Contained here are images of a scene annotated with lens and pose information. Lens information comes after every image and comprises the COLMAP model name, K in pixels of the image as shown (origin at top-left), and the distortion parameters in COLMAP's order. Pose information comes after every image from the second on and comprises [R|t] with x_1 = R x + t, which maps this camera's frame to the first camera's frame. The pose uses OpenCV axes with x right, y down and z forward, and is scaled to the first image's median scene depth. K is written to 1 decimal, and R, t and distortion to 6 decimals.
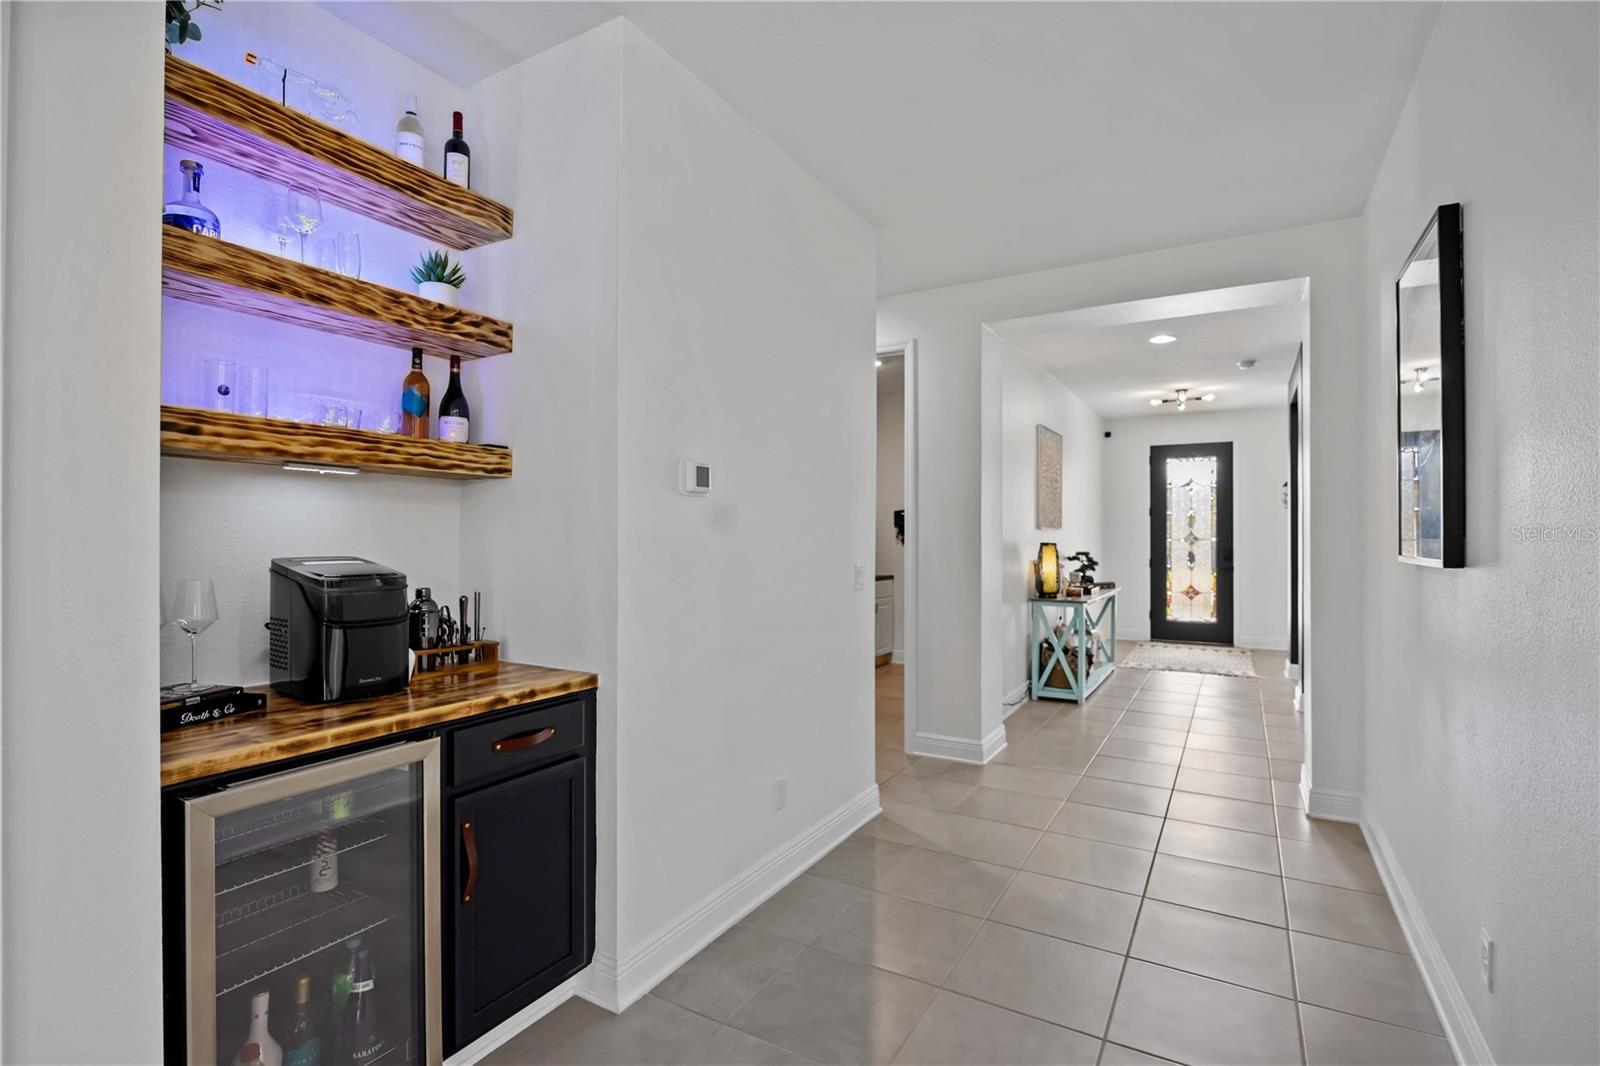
lens RADIAL K [[758.1, 0, 801.2], [0, 758.1, 539.3], [0, 0, 1]] dist [-0.002337, -0.000216]
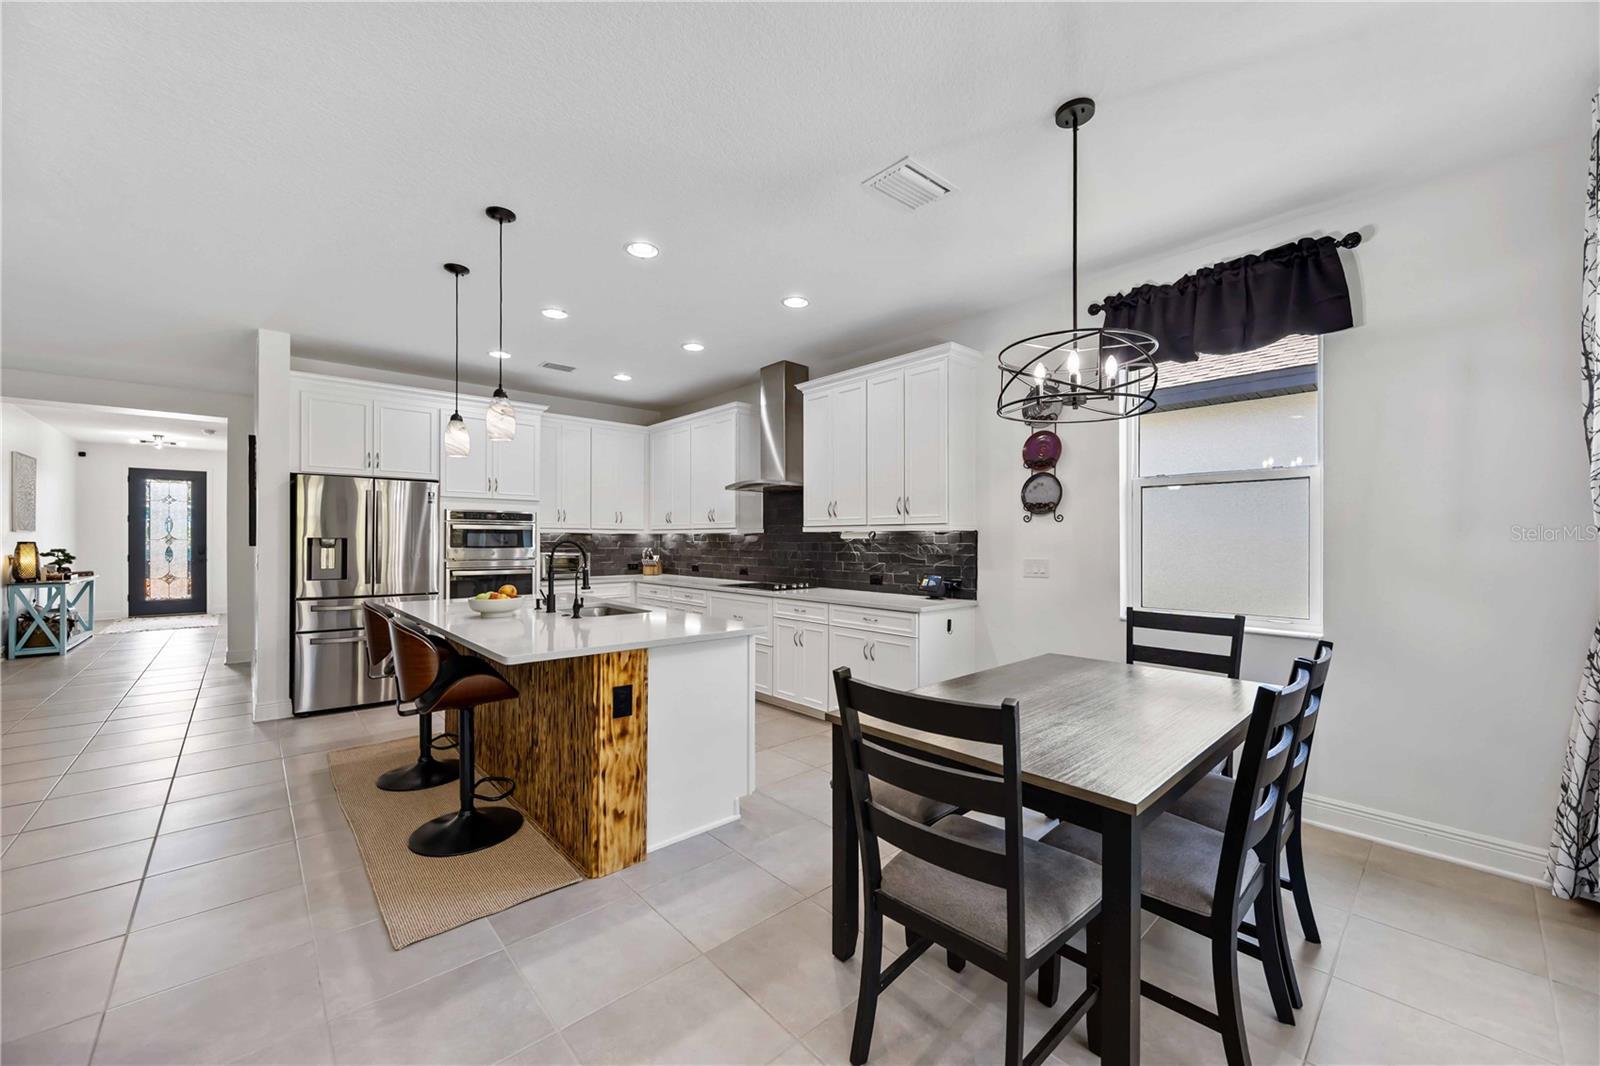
lens RADIAL K [[606.6, 0, 802.7], [0, 606.6, 537.9], [0, 0, 1]] dist [-0.000974, -0.001176]
pose [[0.297199, 0.001733, 0.954814, -0.305022], [0.003457, 0.999990, -0.002891, 0.006141], [-0.954809, 0.004160, 0.297190, -0.674097]]
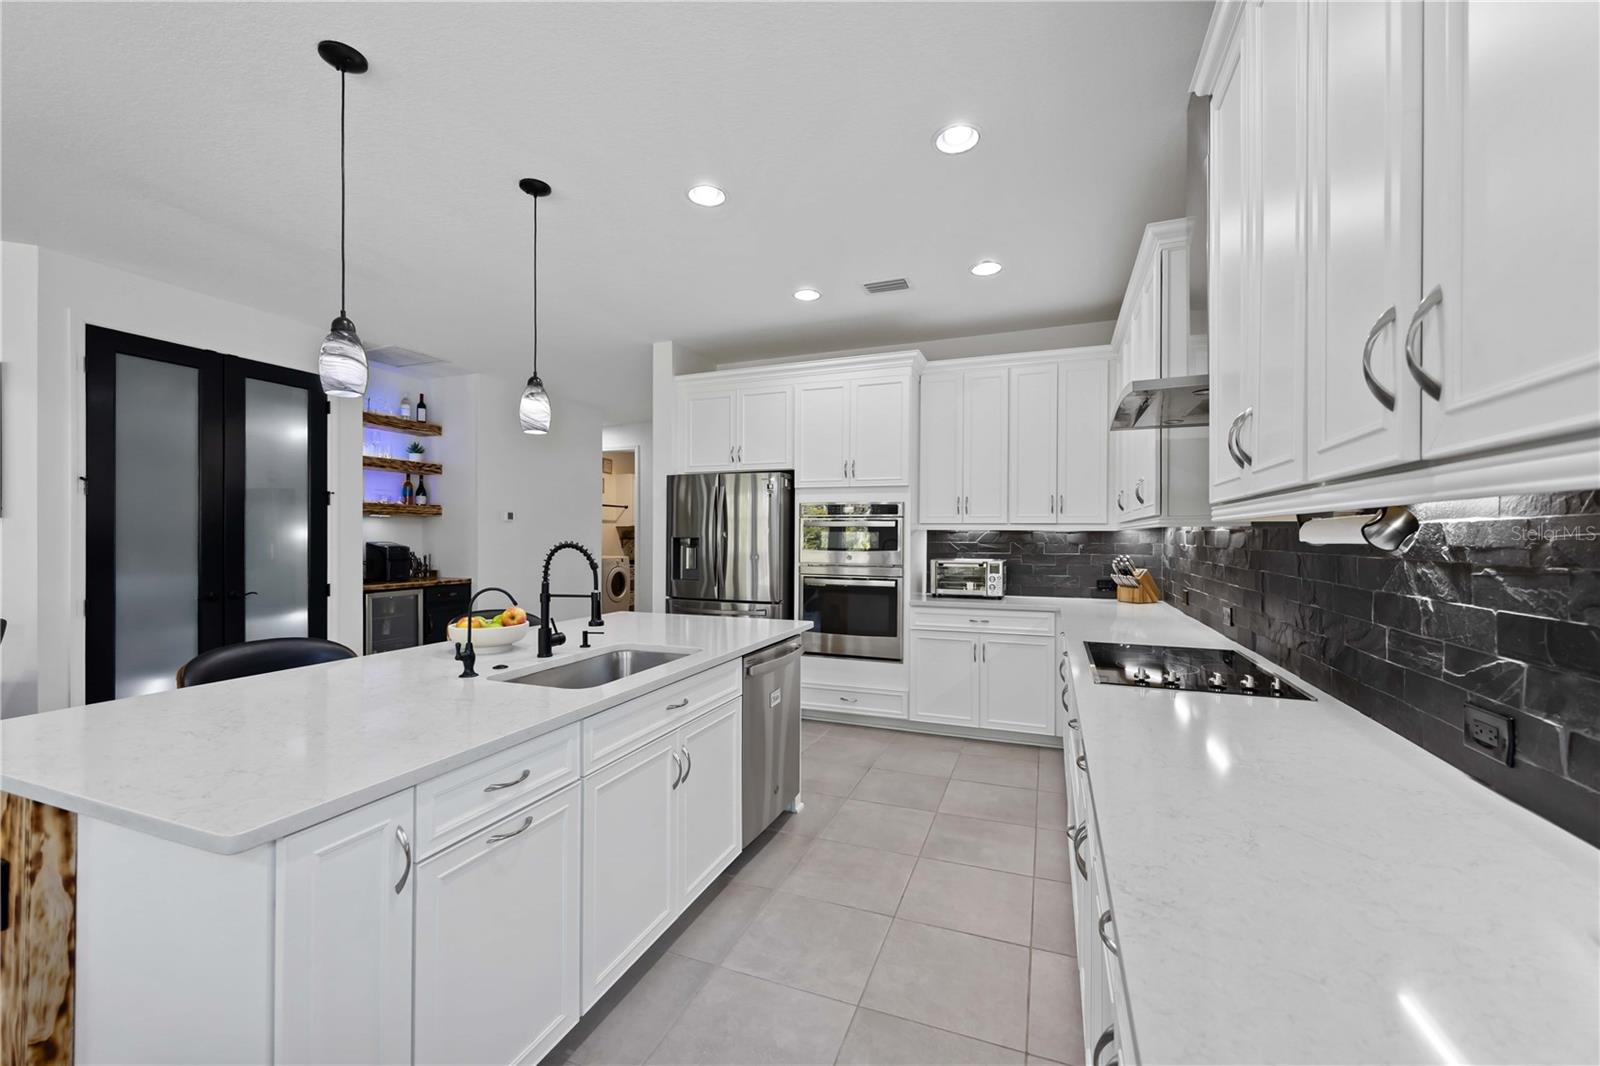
lens RADIAL K [[623.0, 0, 809.3], [0, 623.0, 545.8], [0, 0, 1]] dist [-0.000663, 0.000585]
pose [[0.984682, -0.001202, 0.174357, 0.247221], [-0.000701, 0.999941, 0.010849, 0.003625], [-0.174360, -0.010805, 0.984623, -0.671734]]
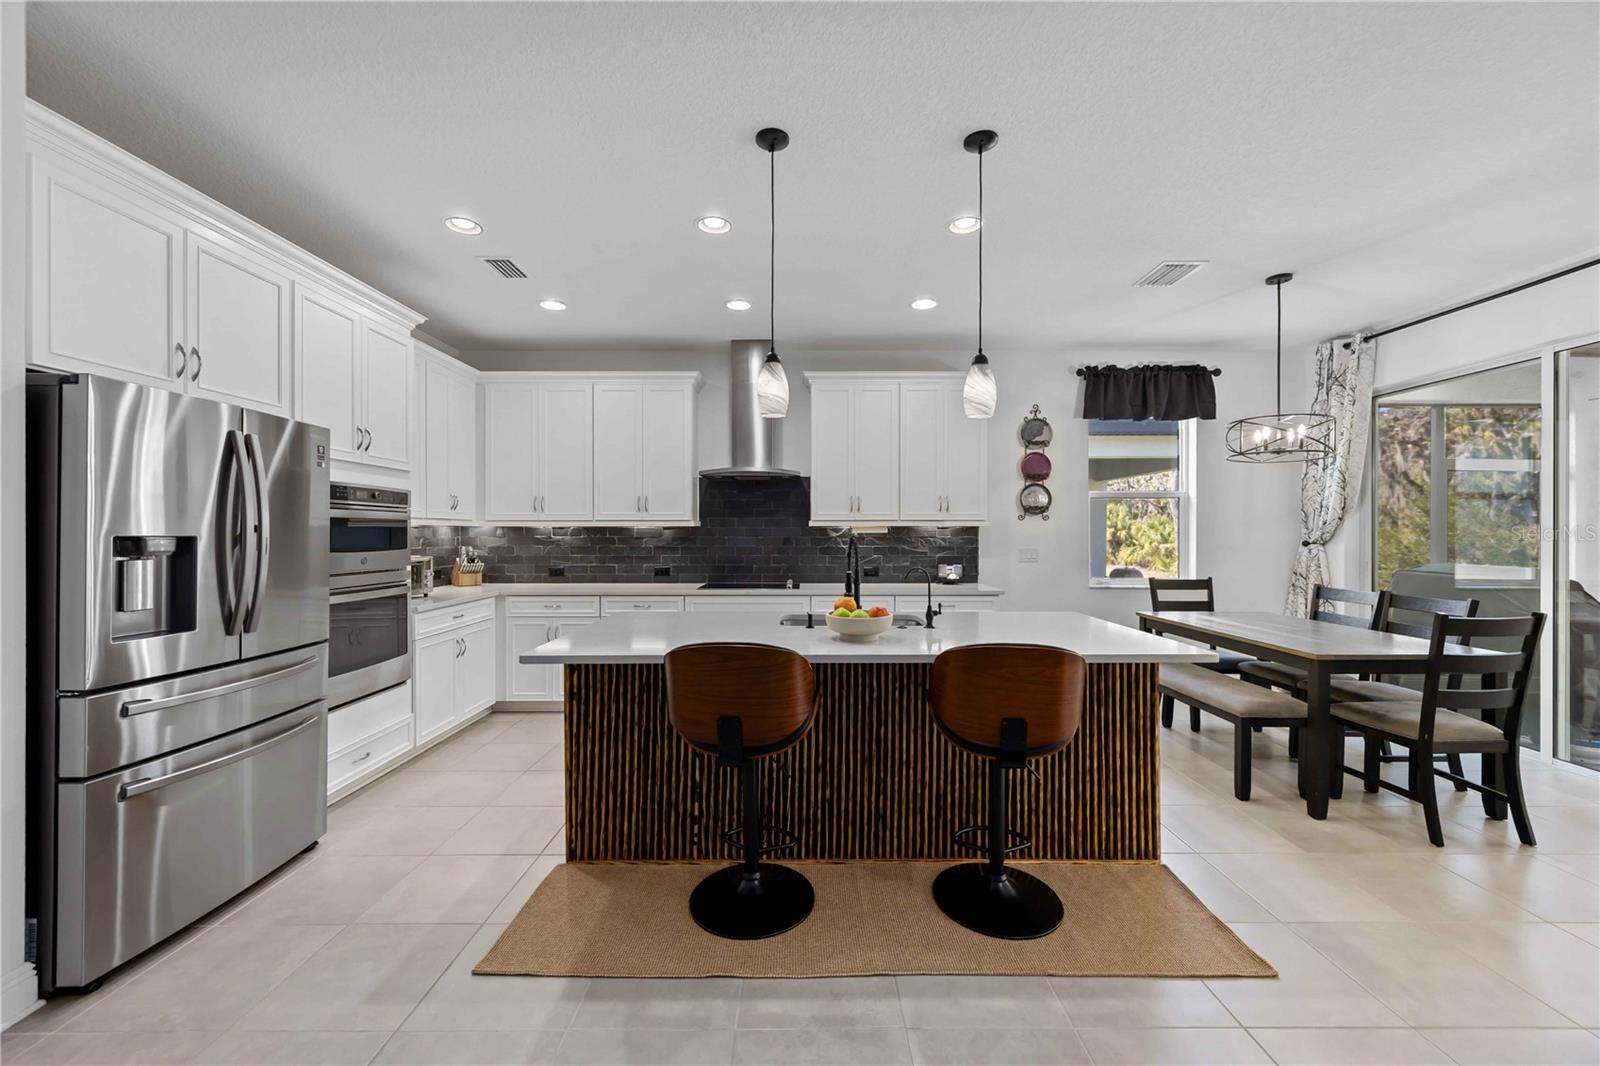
lens RADIAL K [[623.0, 0, 805.8], [0, 623.0, 532.1], [0, 0, 1]] dist [-0.000663, 0.000585]
pose [[-0.503785, -0.003900, 0.863820, -0.217171], [0.003581, 0.999972, 0.006603, -0.001735], [-0.863821, 0.006420, -0.503757, -0.031163]]
